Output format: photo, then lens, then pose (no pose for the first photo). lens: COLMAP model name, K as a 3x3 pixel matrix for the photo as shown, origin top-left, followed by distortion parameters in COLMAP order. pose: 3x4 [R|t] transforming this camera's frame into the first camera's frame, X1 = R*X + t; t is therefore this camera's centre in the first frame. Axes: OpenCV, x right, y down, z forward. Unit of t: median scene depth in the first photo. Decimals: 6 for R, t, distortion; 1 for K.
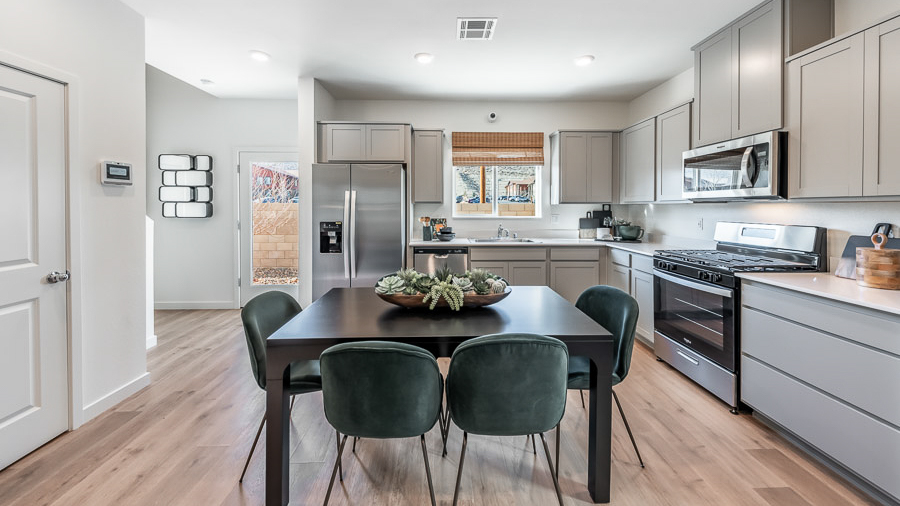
lens RADIAL K [[317.0, 0, 449.1], [0, 317.0, 210.0], [0, 0, 1]] dist [0.006107, -0.003725]
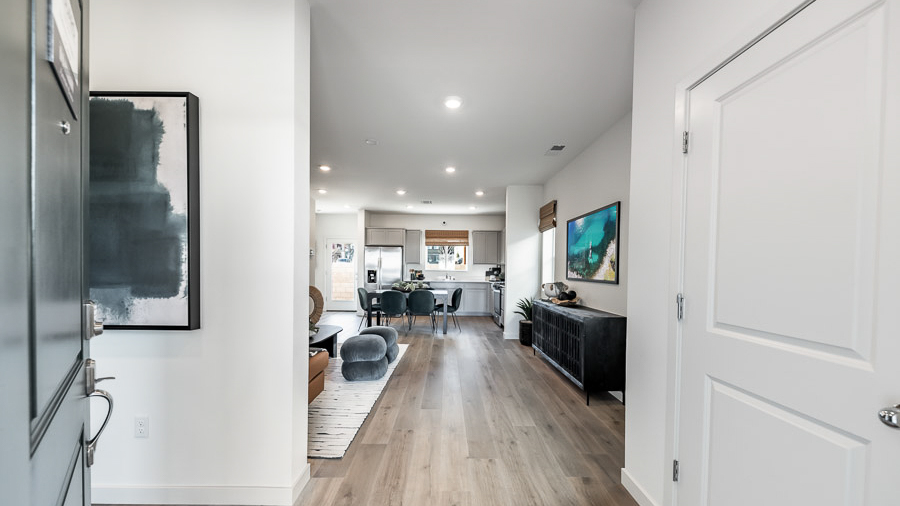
lens RADIAL K [[313.5, 0, 447.5], [0, 313.5, 273.9], [0, 0, 1]] dist [0.000217, -0.000031]
pose [[0.999693, 0.012876, -0.021165, 0.221926], [-0.012706, 0.999886, 0.008140, 0.032341], [0.021268, -0.007869, 0.999743, -1.187225]]
